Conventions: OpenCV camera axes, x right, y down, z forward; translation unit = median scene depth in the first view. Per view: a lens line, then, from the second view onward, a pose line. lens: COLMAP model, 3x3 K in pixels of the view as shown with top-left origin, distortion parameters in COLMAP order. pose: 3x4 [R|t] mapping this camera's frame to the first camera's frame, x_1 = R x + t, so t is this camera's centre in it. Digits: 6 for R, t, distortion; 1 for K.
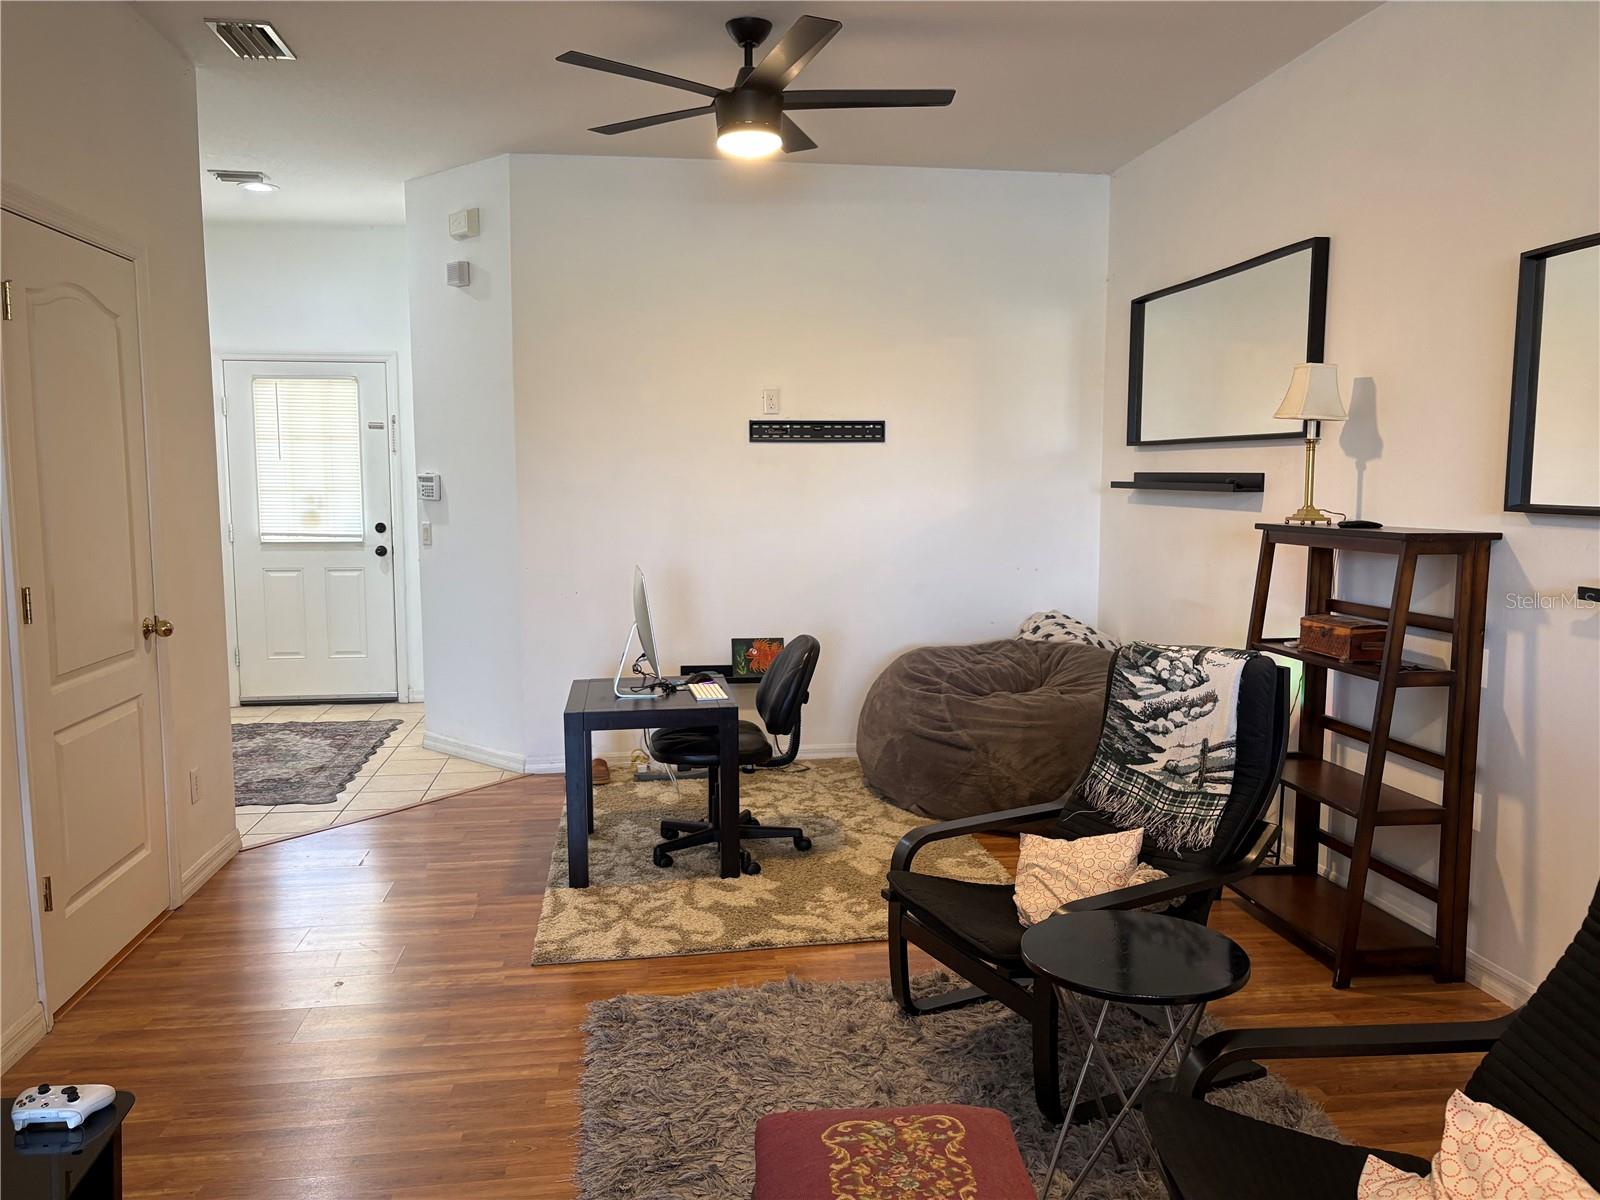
lens RADIAL K [[1204.5, 0, 800.4], [0, 1204.5, 607.9], [0, 0, 1]] dist [0.030286, 0.000619]
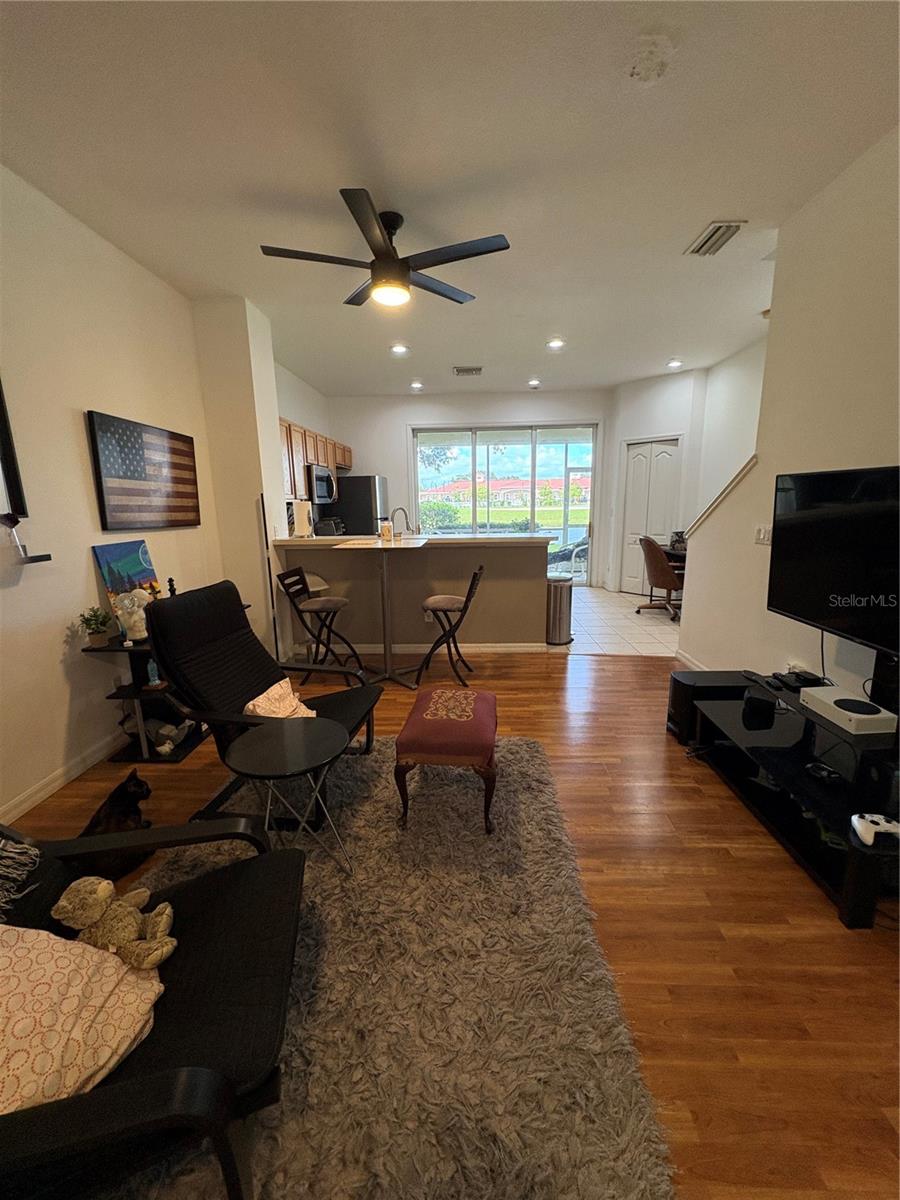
lens RADIAL K [[475.8, 0, 450.6], [0, 475.8, 599.5], [0, 0, 1]] dist [-0.003709, -0.000572]
pose [[-0.985521, -0.019030, 0.168479, -0.117008], [0.034705, 0.950002, 0.310309, -0.189133], [-0.165961, 0.311664, -0.935587, 1.985259]]
